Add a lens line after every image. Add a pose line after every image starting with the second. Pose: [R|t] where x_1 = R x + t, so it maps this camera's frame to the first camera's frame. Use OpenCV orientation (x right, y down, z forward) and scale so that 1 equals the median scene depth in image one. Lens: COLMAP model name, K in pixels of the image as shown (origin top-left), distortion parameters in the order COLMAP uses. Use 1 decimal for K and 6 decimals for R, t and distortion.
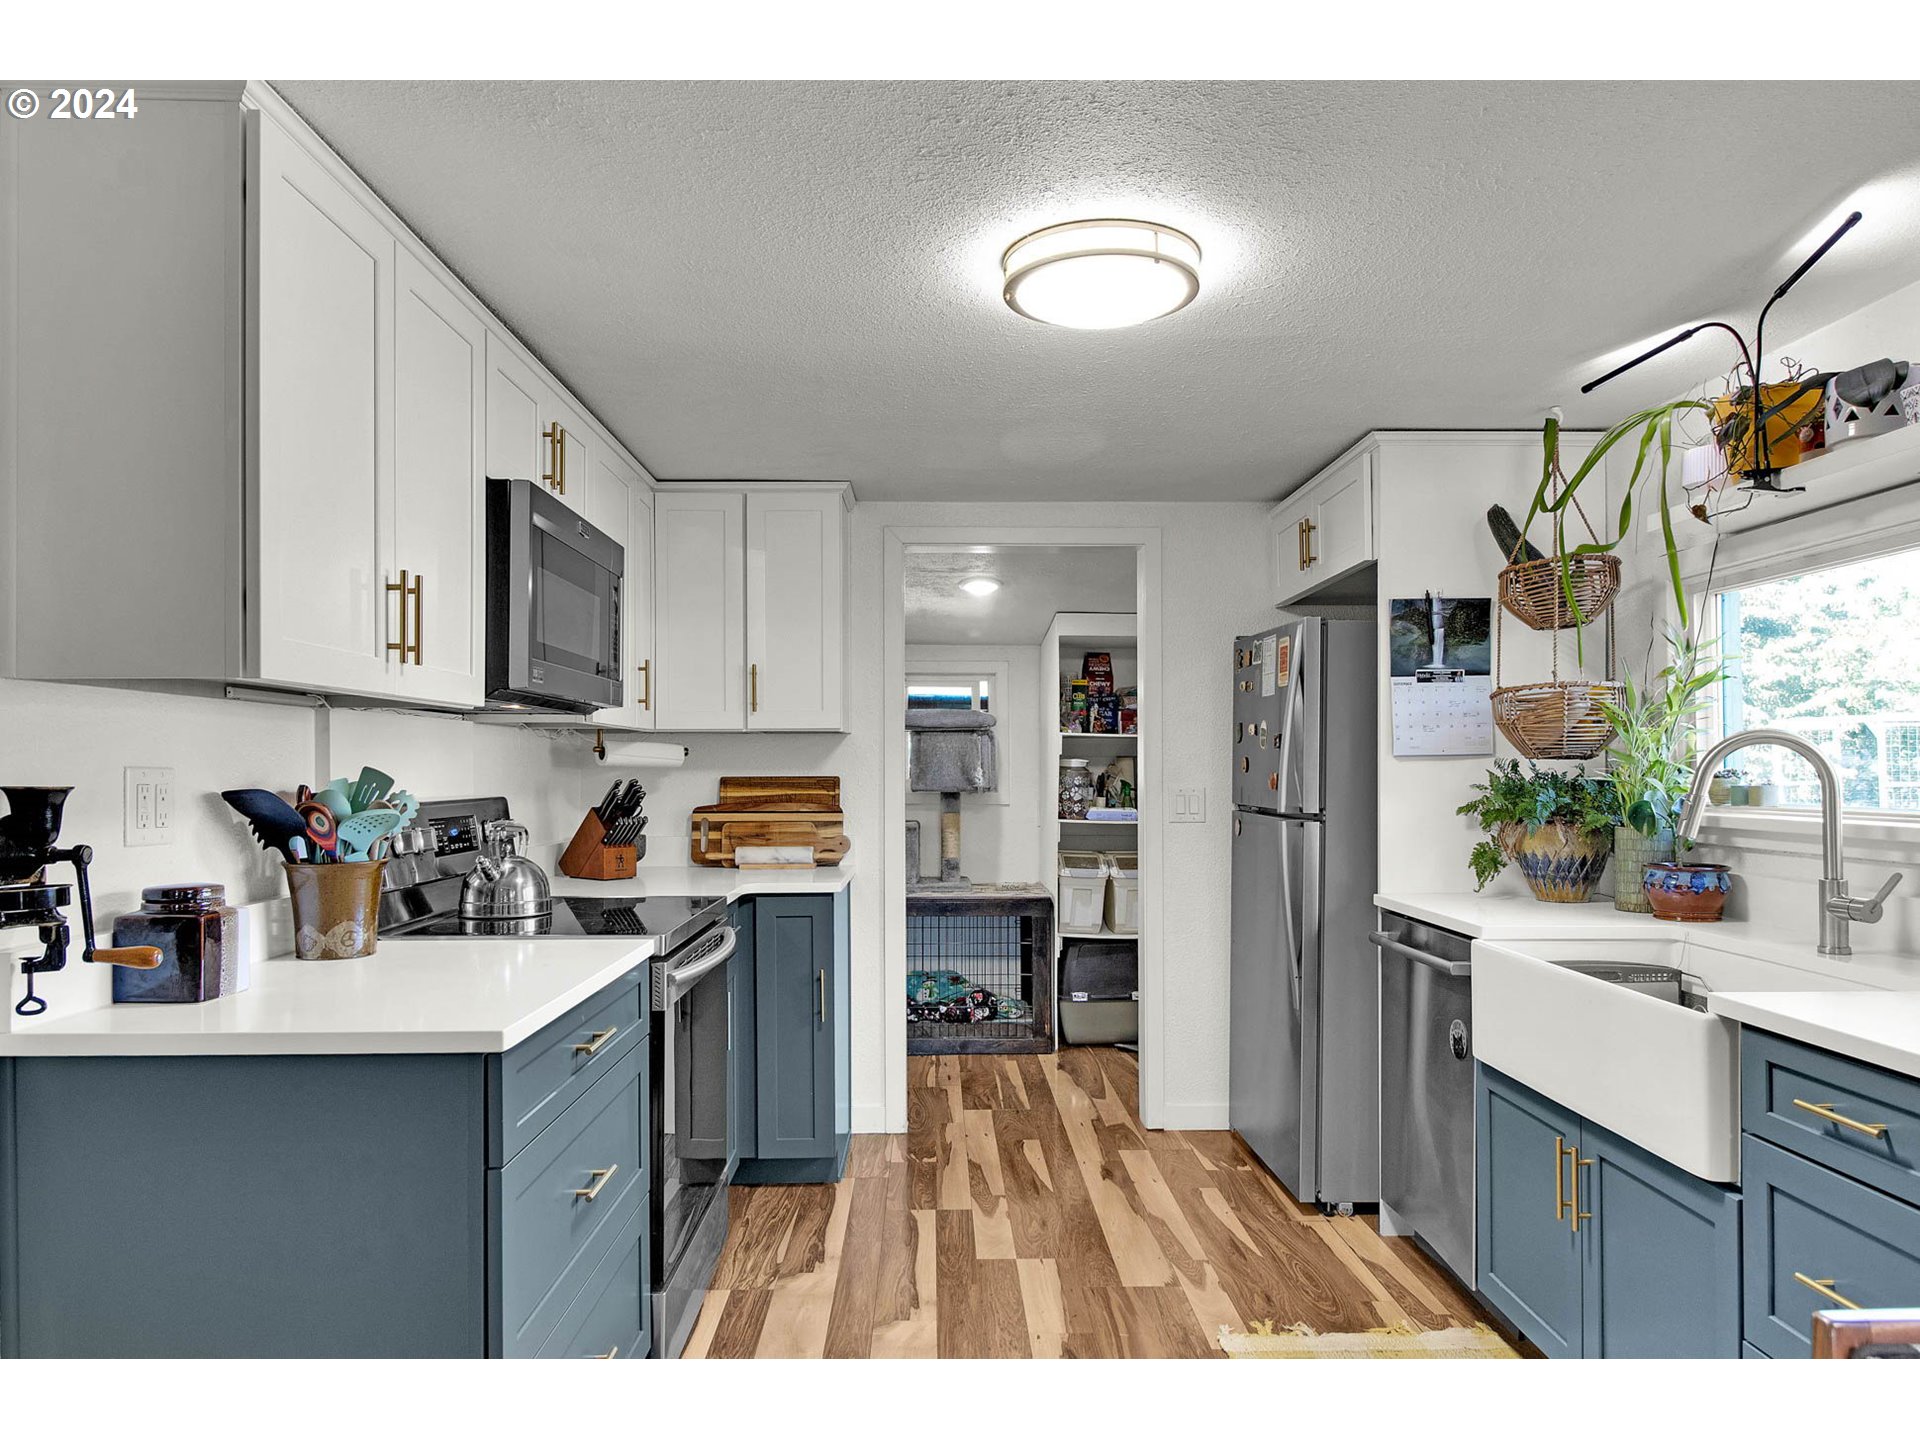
lens RADIAL K [[1175.7, 0, 948.3], [0, 1175.7, 669.1], [0, 0, 1]] dist [0.005970, 0.000974]
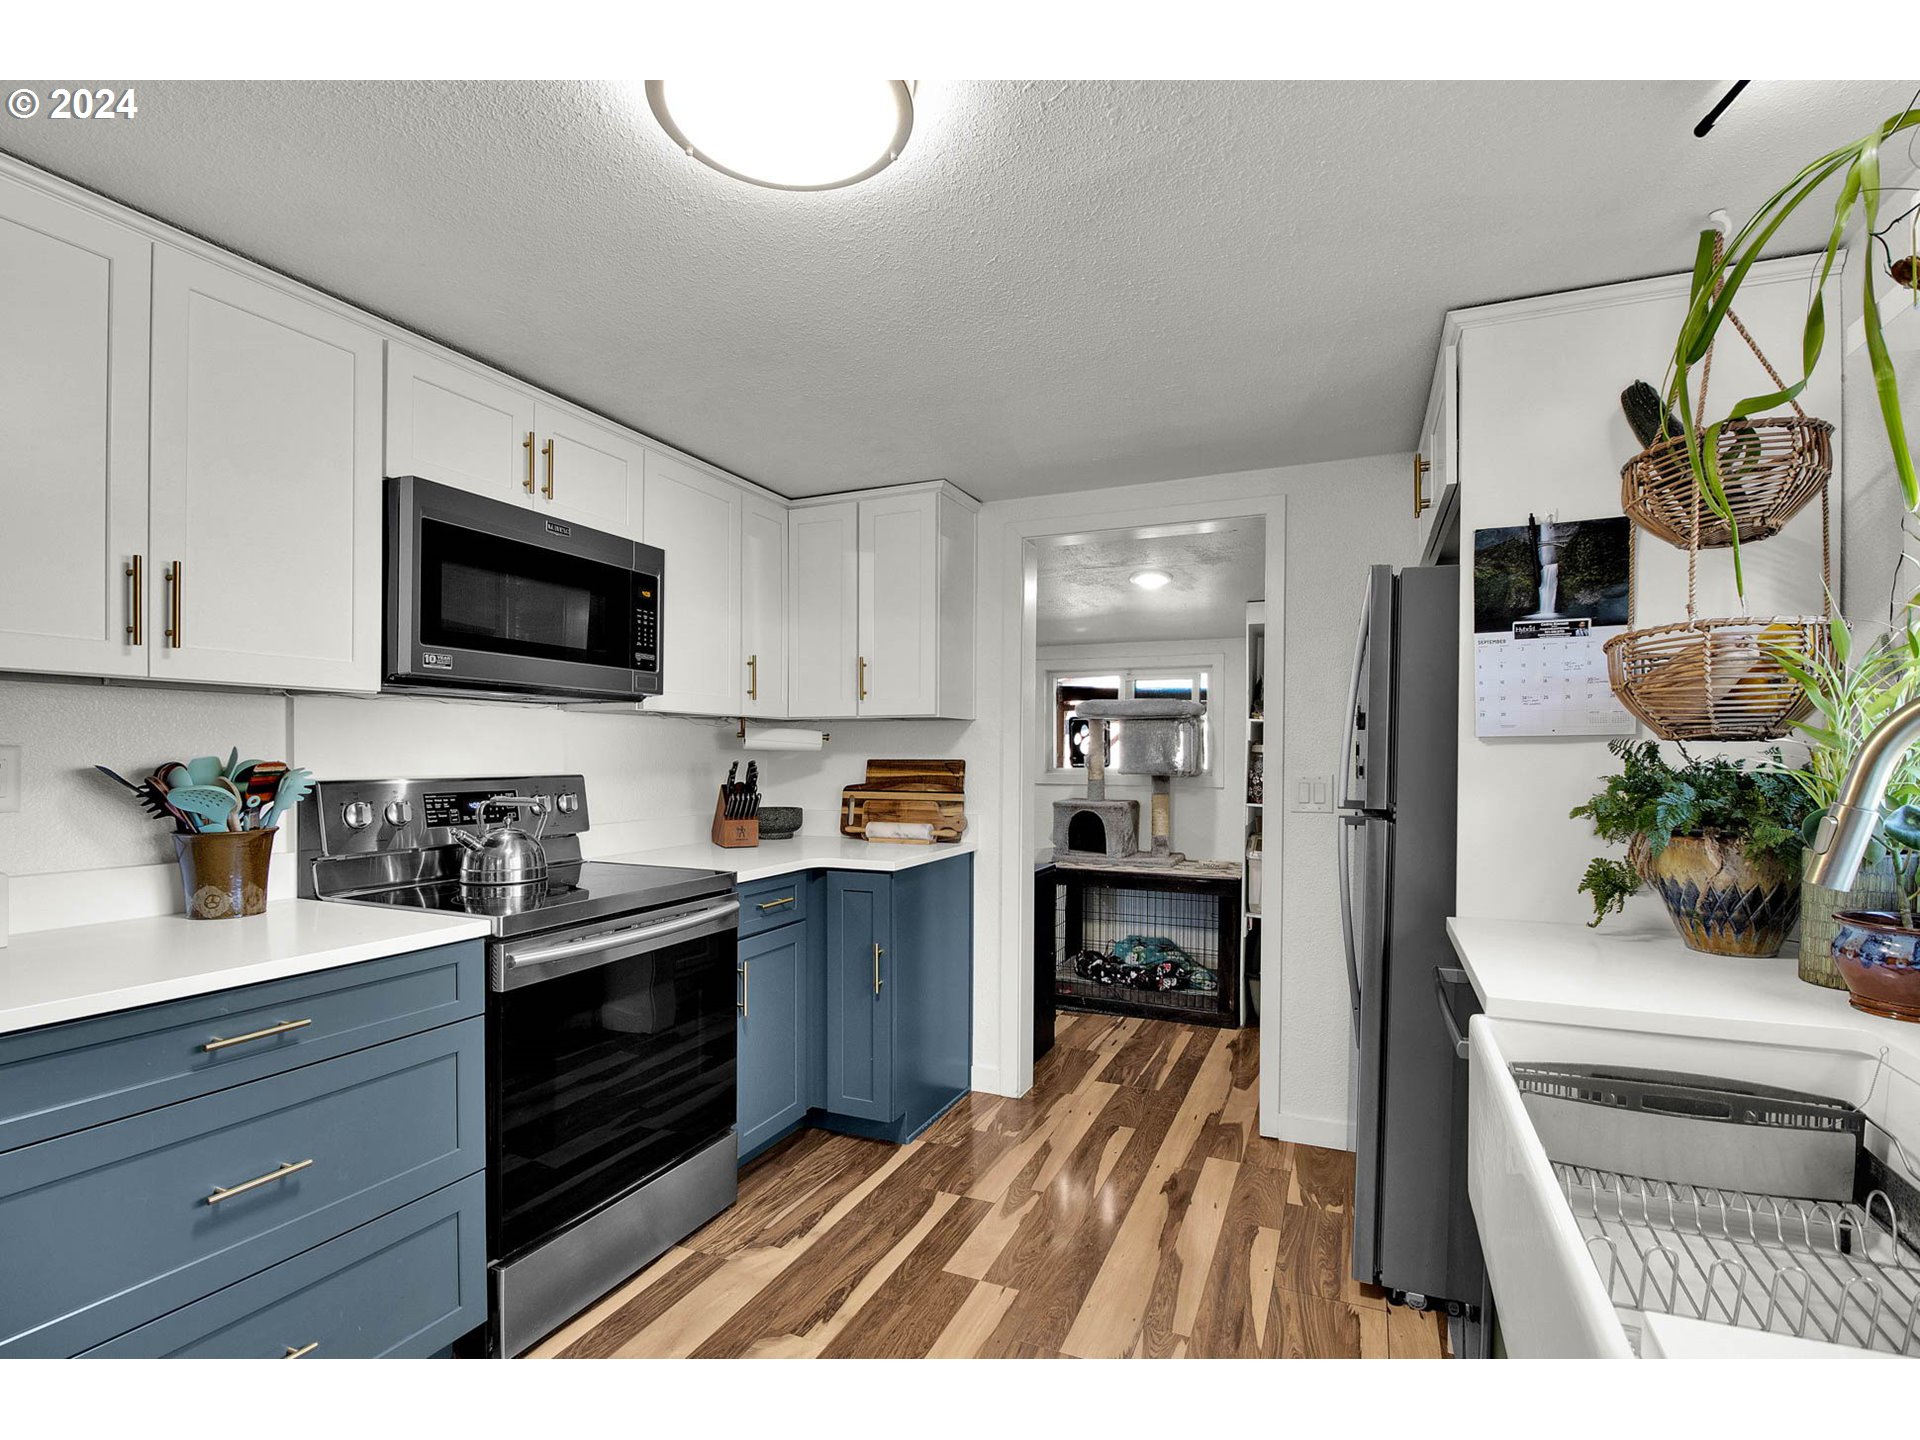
lens RADIAL K [[881.8, 0, 949.6], [0, 881.8, 712.2], [0, 0, 1]] dist [-0.000594, -0.011404]
pose [[0.916251, -0.013996, -0.400360, 0.292019], [0.028659, 0.999119, 0.030659, 0.030184], [0.399578, -0.039565, 0.915845, 0.343792]]
